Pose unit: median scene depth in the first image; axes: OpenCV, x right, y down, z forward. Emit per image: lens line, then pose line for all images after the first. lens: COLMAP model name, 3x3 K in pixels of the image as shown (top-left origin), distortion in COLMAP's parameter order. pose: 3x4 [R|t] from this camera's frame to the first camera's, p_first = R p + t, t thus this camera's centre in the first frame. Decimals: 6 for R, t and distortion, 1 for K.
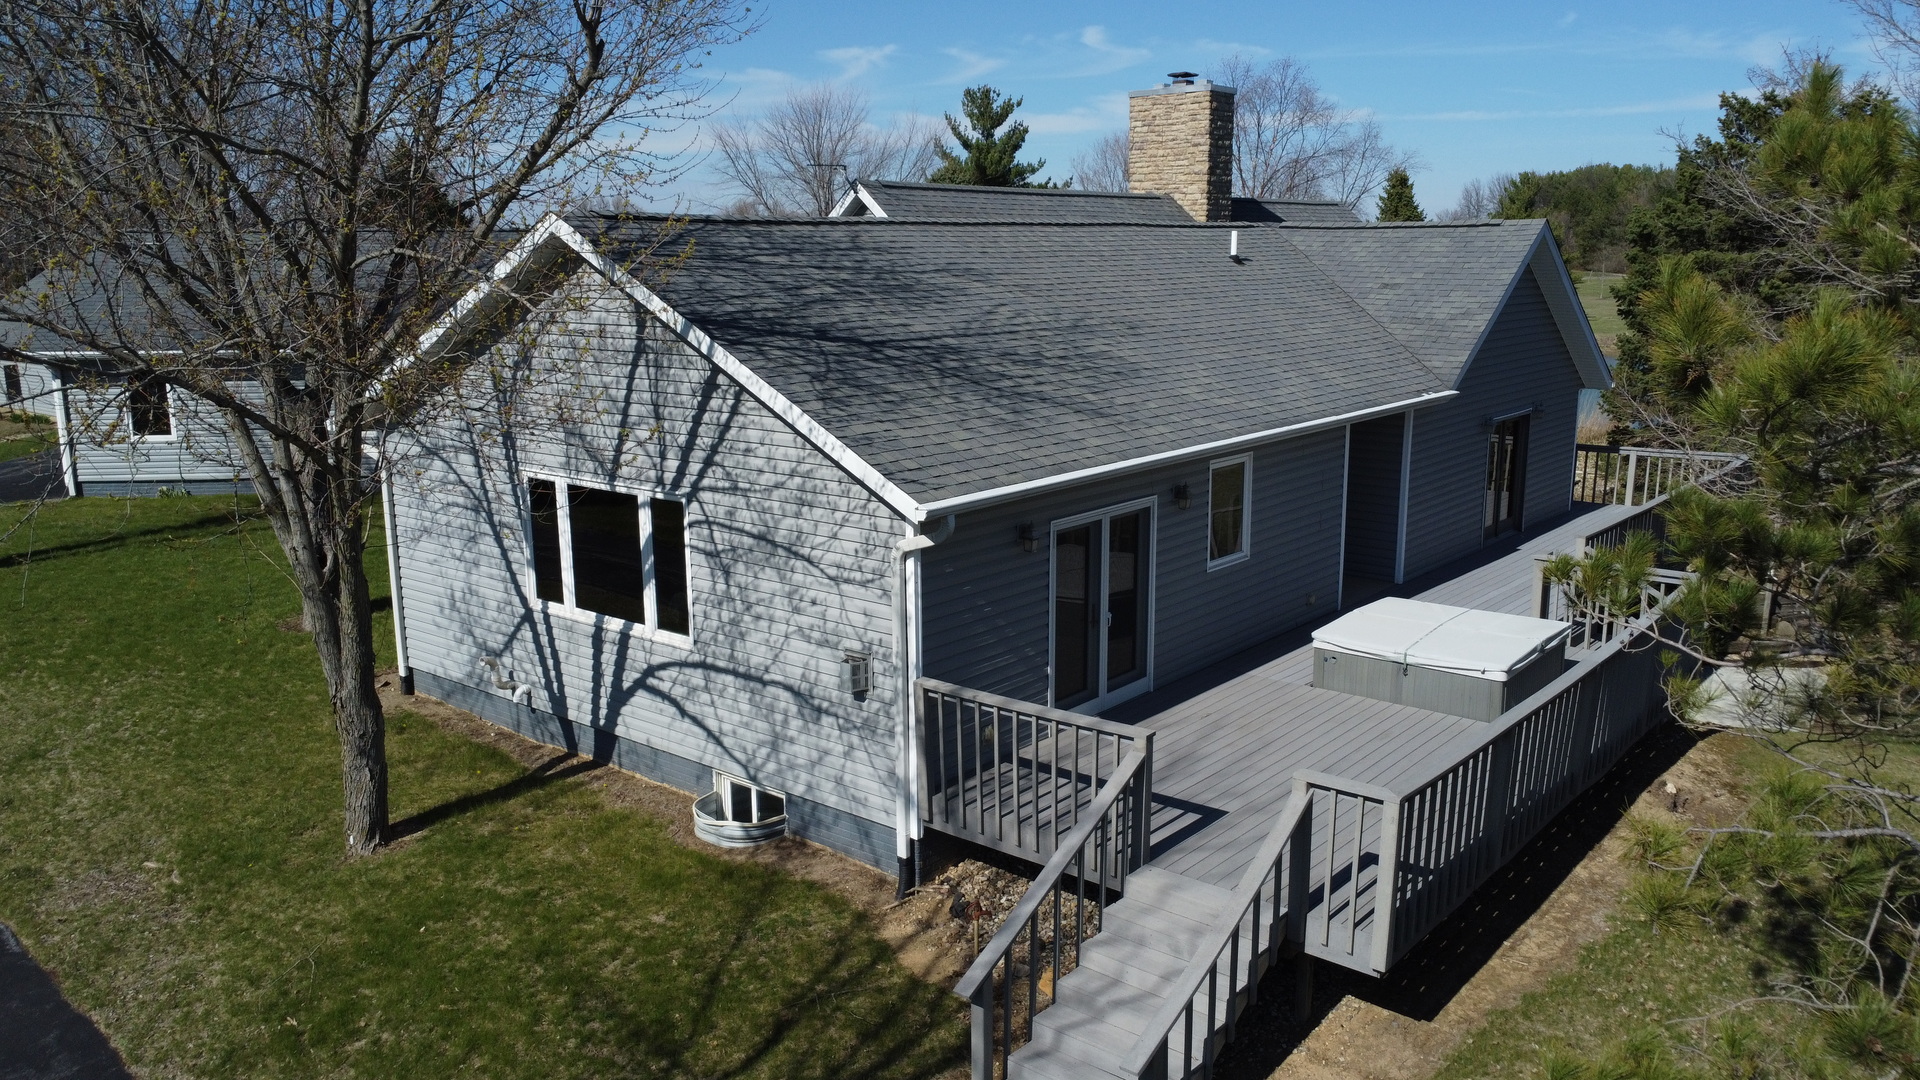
lens RADIAL K [[1433.9, 0, 959.7], [0, 1433.9, 535.7], [0, 0, 1]] dist [0.009781, -0.012337]
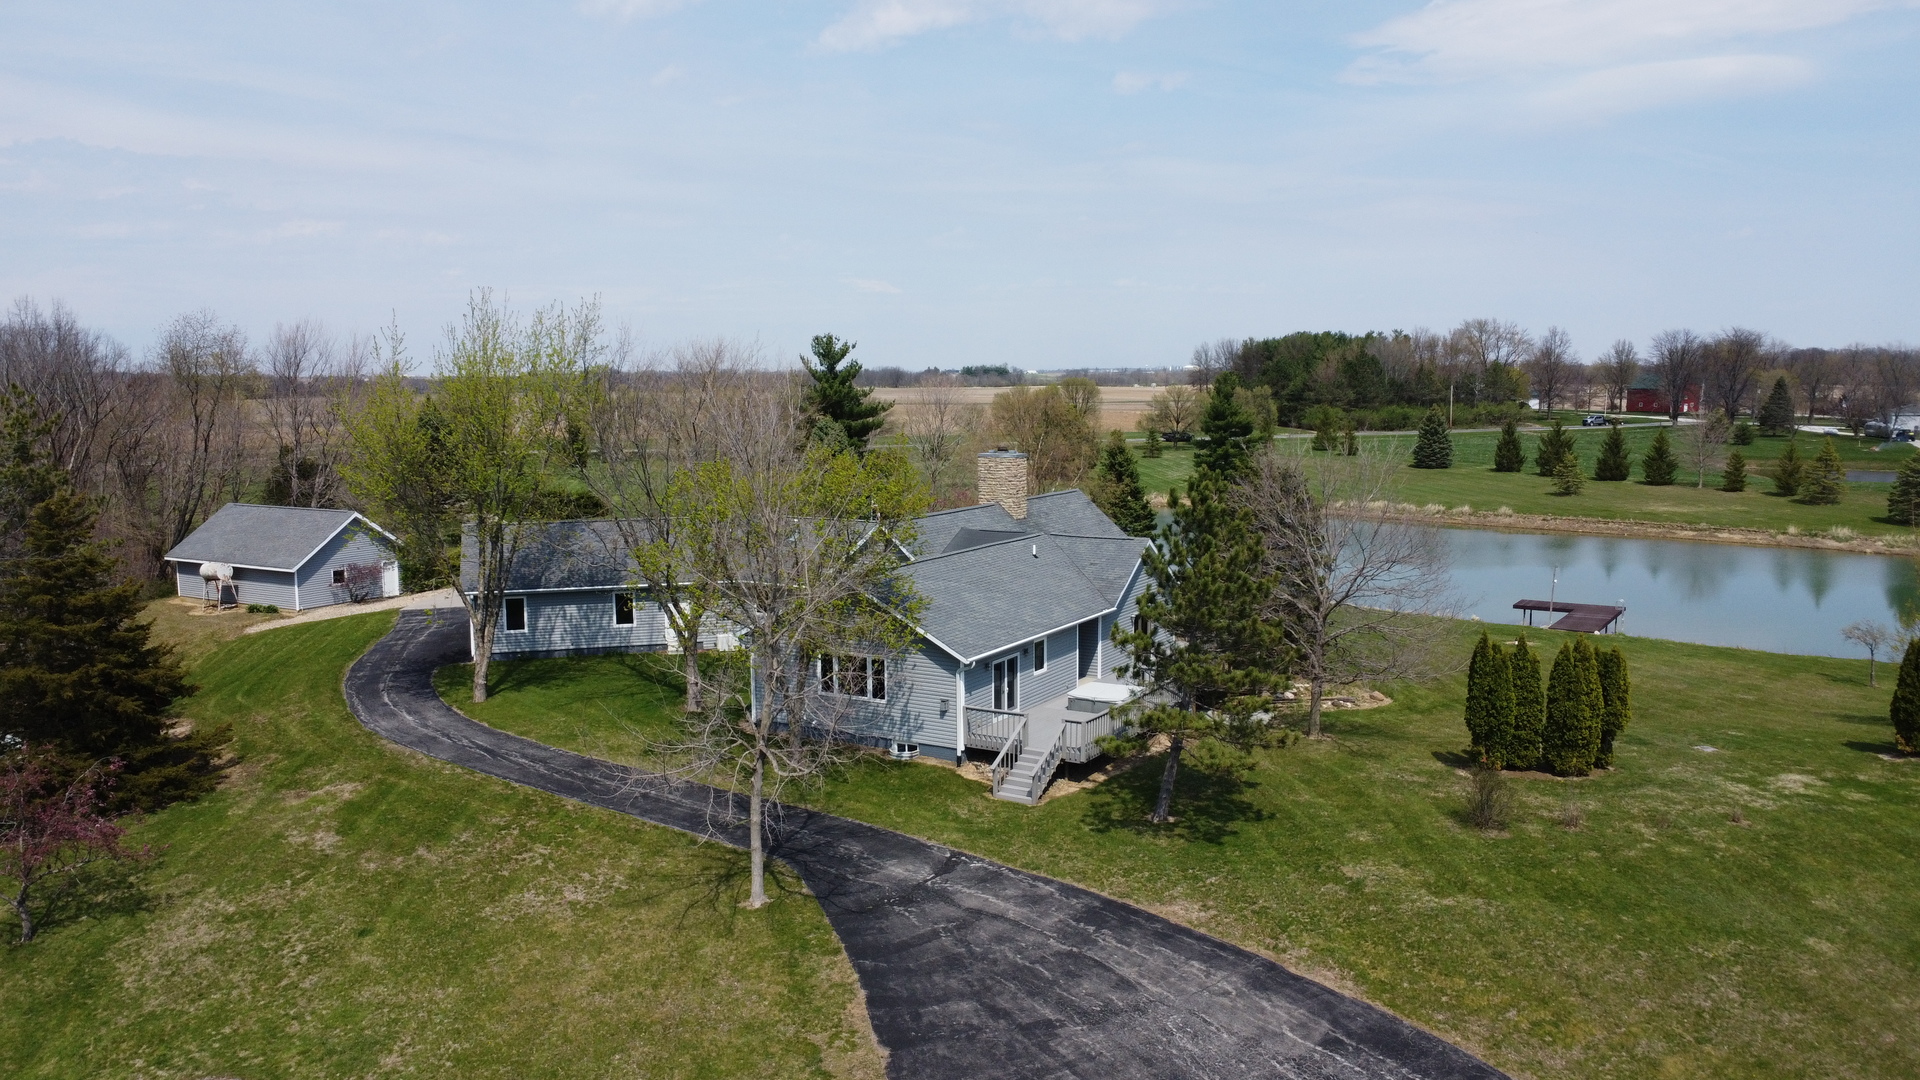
lens RADIAL K [[1433.9, 0, 956.6], [0, 1433.9, 555.3], [0, 0, 1]] dist [0.009781, -0.012337]
pose [[0.987480, -0.019415, 0.156545, -0.560953], [0.030804, 0.997025, -0.070659, -0.024096], [-0.154708, 0.074597, 0.985140, -2.432371]]
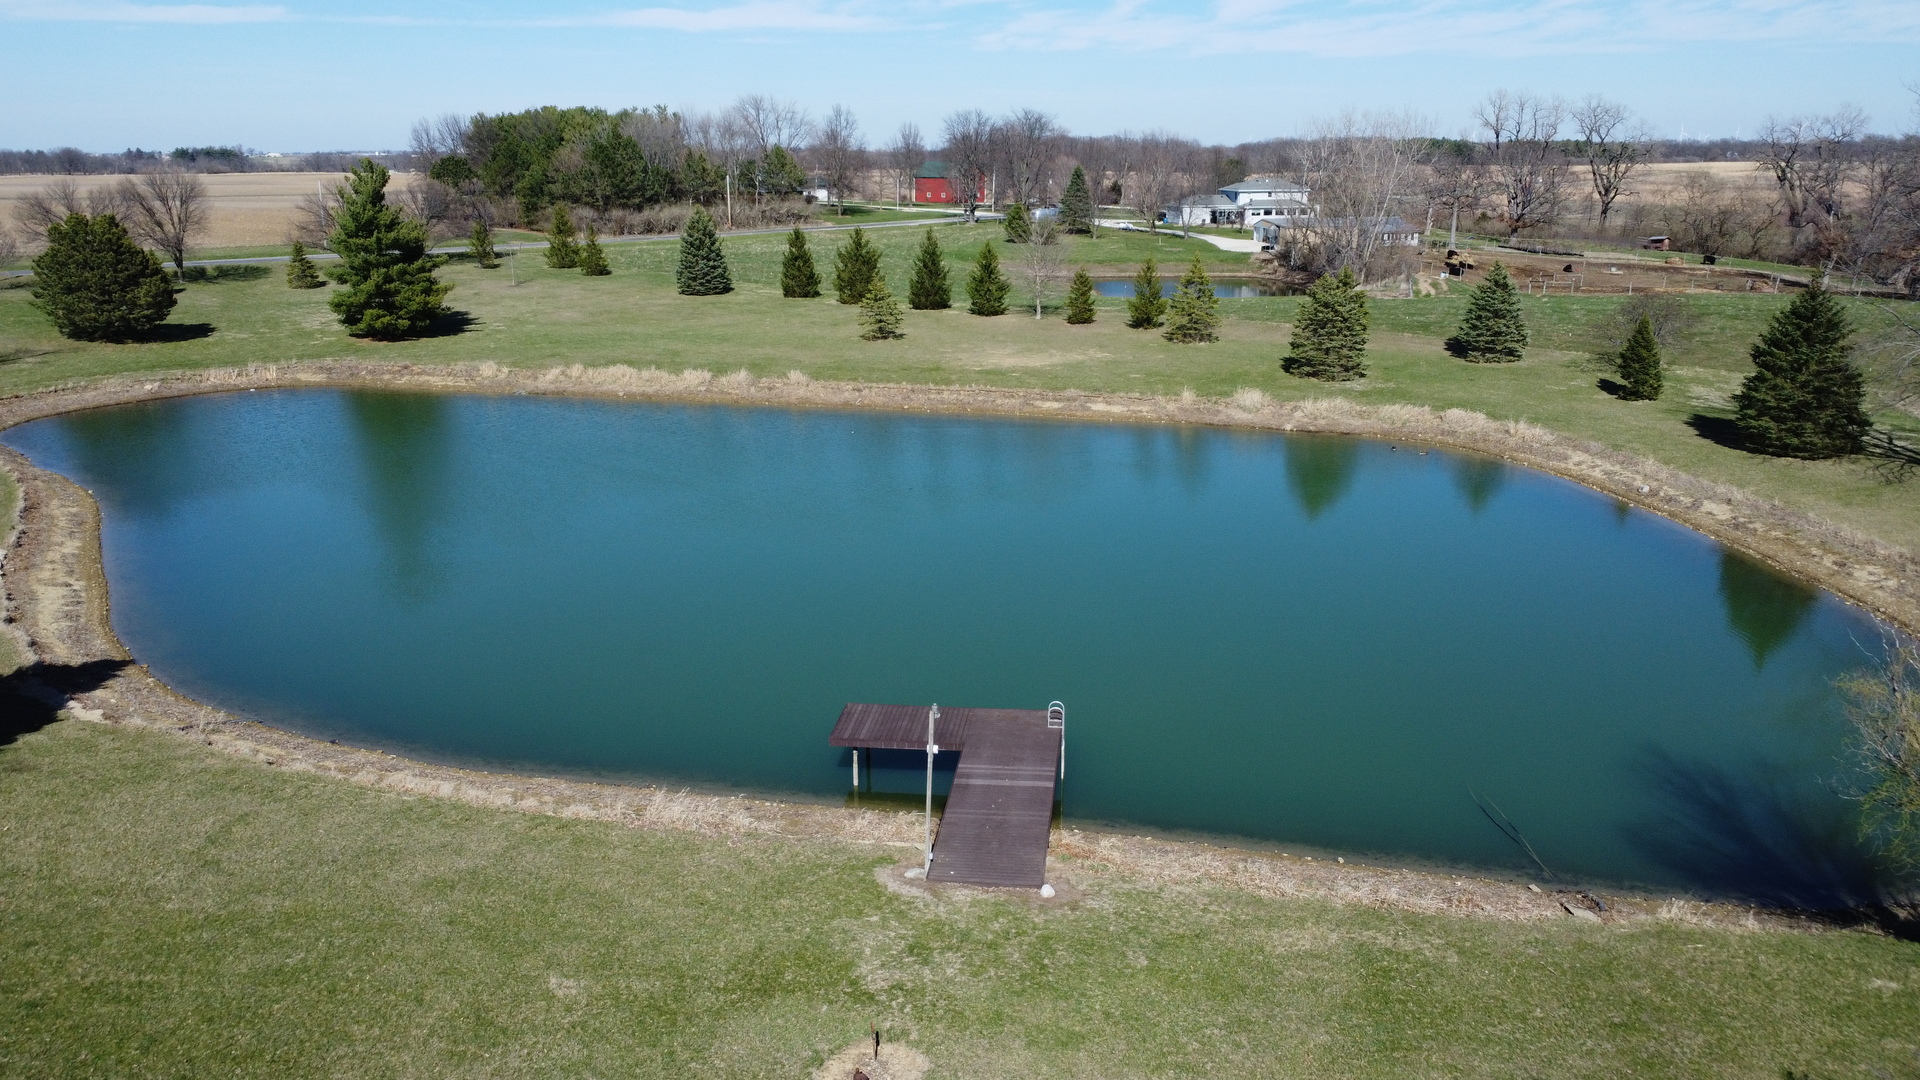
lens RADIAL K [[1433.9, 0, 969.1], [0, 1433.9, 533.4], [0, 0, 1]] dist [0.009781, -0.012337]
pose [[0.802150, -0.148891, 0.578262, 1.688419], [0.115805, 0.988818, 0.093960, -0.811057], [-0.585786, -0.008404, 0.810422, 1.322665]]
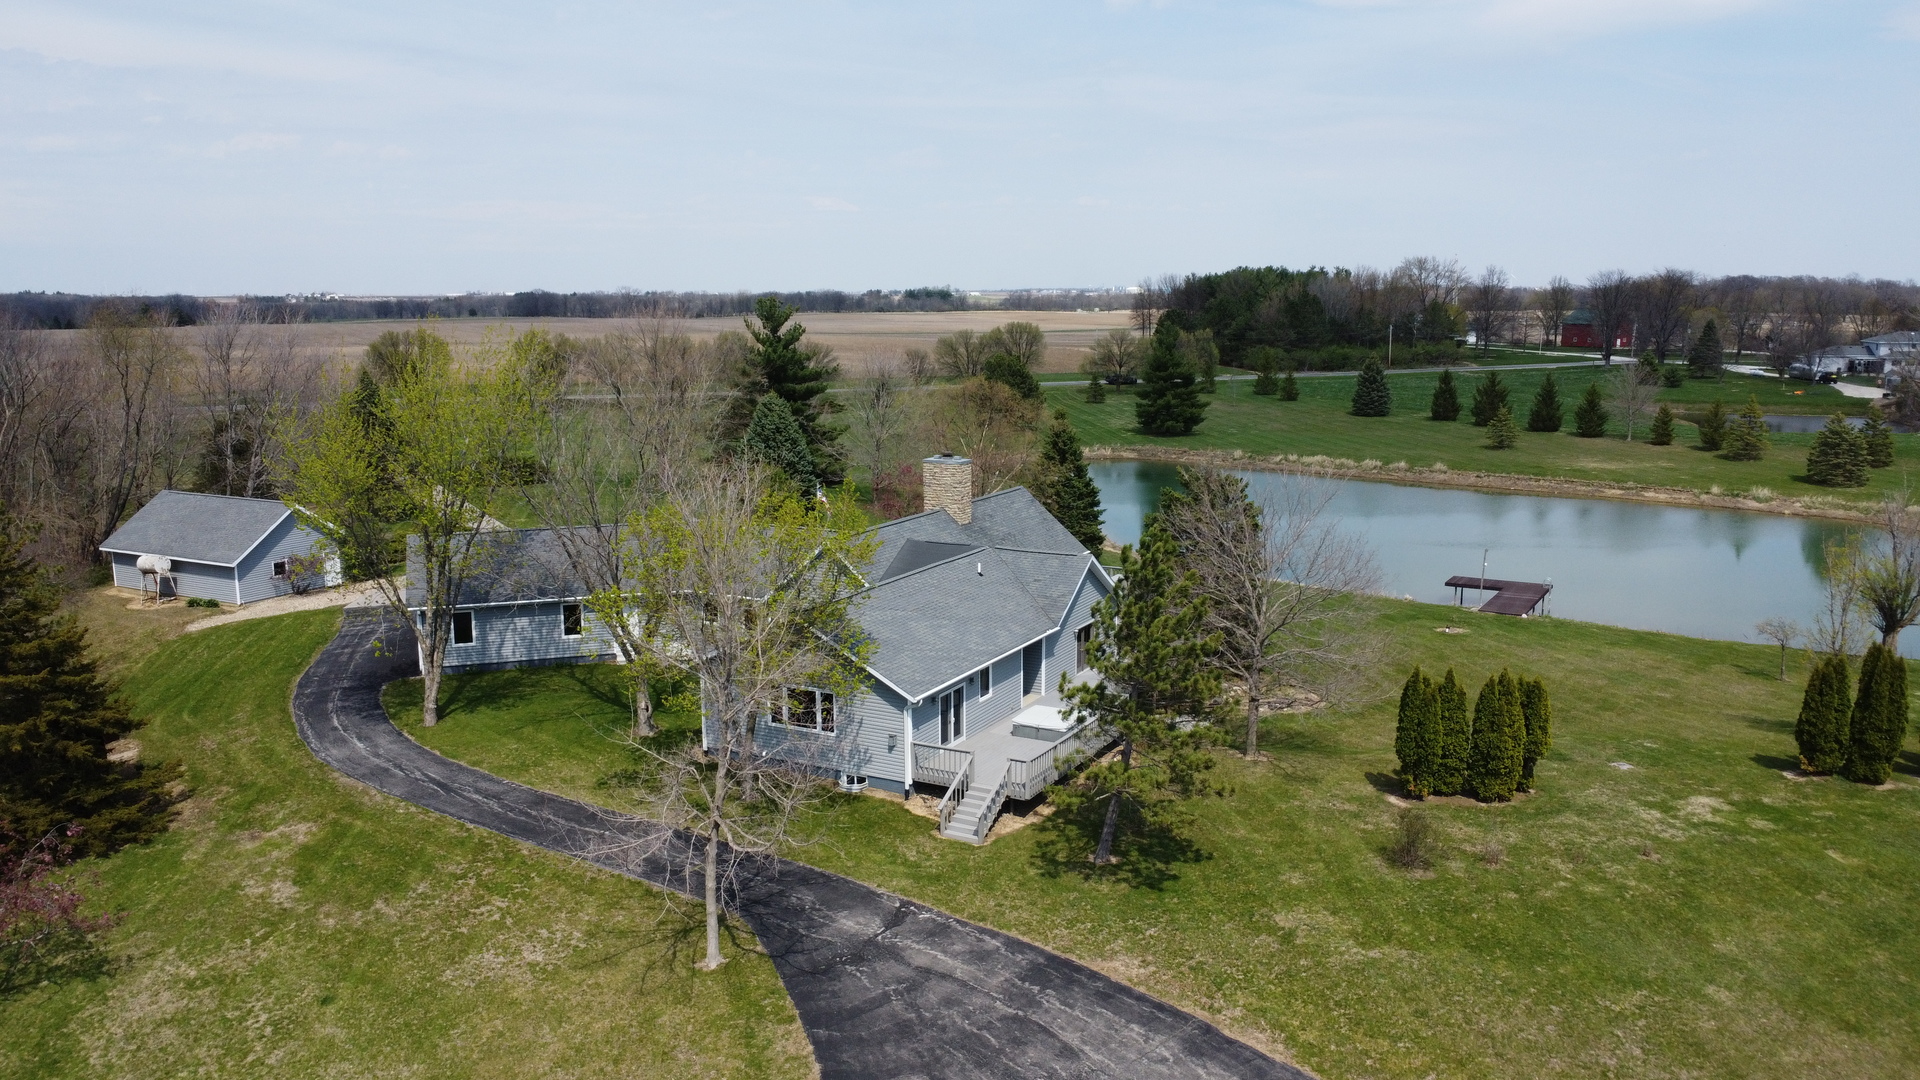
lens RADIAL K [[1433.9, 0, 956.6], [0, 1433.9, 552.1], [0, 0, 1]] dist [0.009781, -0.012337]
pose [[0.980496, -0.033330, 0.193693, -0.570750], [0.037281, 0.999164, -0.016787, -0.301550], [-0.192971, 0.023680, 0.980919, -2.507153]]
